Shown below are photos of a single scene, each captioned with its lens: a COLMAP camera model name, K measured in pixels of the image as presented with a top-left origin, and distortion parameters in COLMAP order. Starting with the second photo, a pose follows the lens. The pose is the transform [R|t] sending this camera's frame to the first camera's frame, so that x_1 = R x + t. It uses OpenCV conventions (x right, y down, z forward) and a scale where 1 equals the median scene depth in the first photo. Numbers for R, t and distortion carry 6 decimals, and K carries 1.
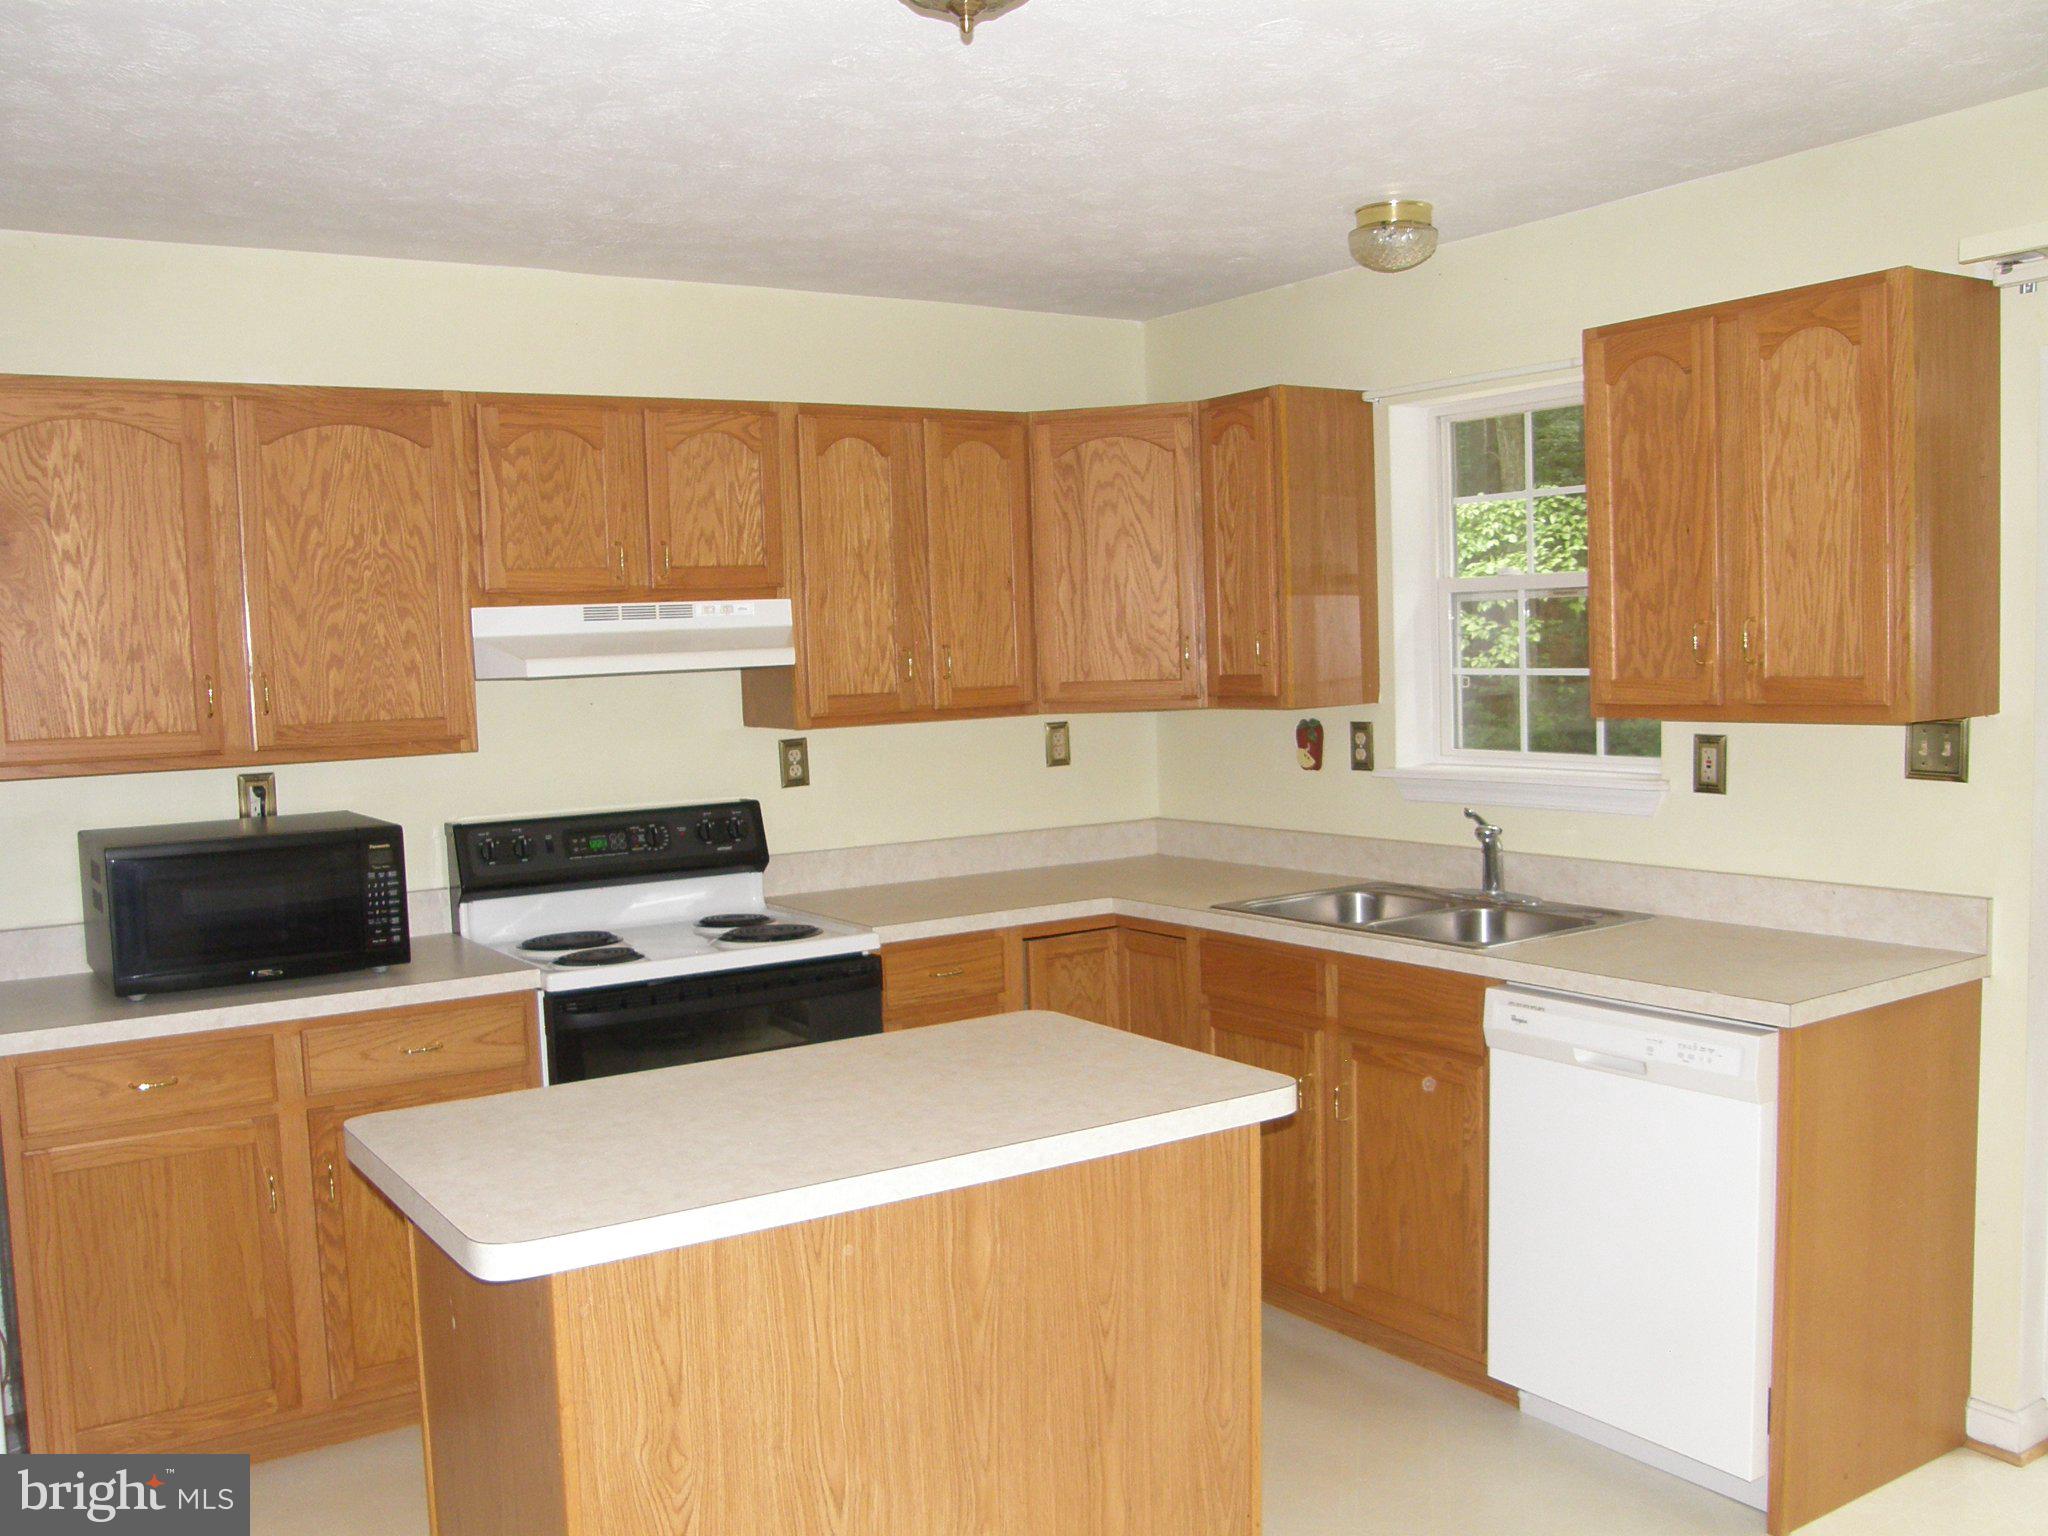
lens RADIAL K [[1865.6, 0, 1024.0], [0, 1865.6, 768.0], [0, 0, 1]] dist [-0.068831, 0.008700]
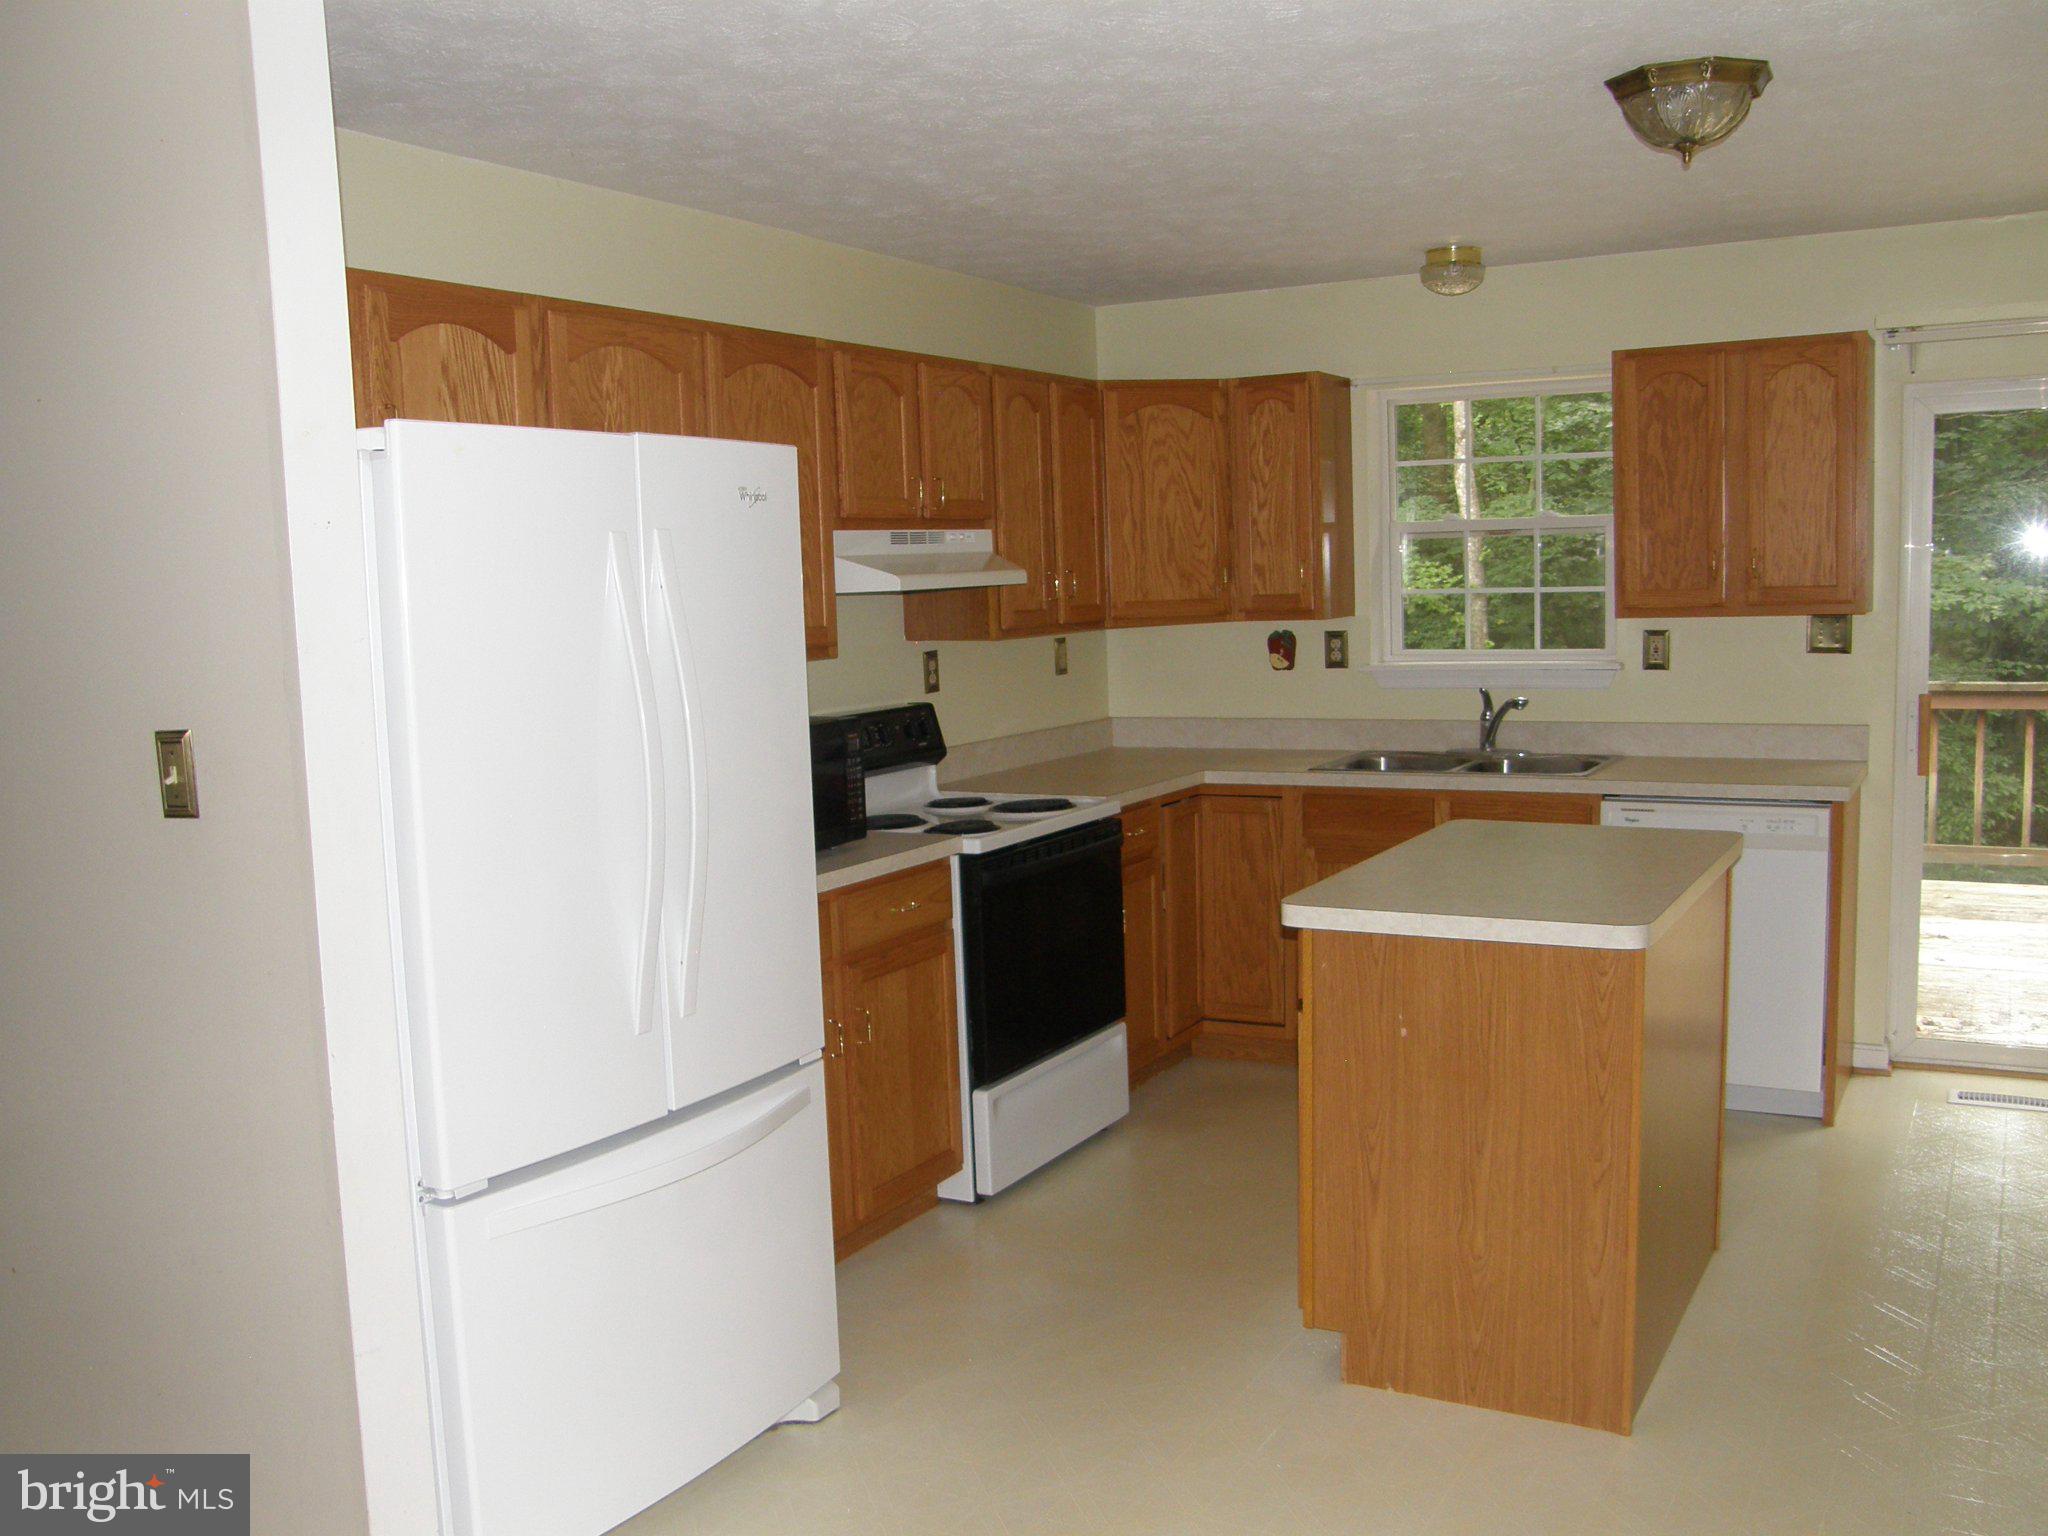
lens RADIAL K [[1865.6, 0, 1024.0], [0, 1865.6, 768.0], [0, 0, 1]] dist [-0.068831, 0.008700]
pose [[0.886188, -0.043499, 0.461280, -0.690520], [0.033808, 0.999000, 0.029255, 0.028606], [-0.462091, -0.010331, 0.886772, -0.069669]]
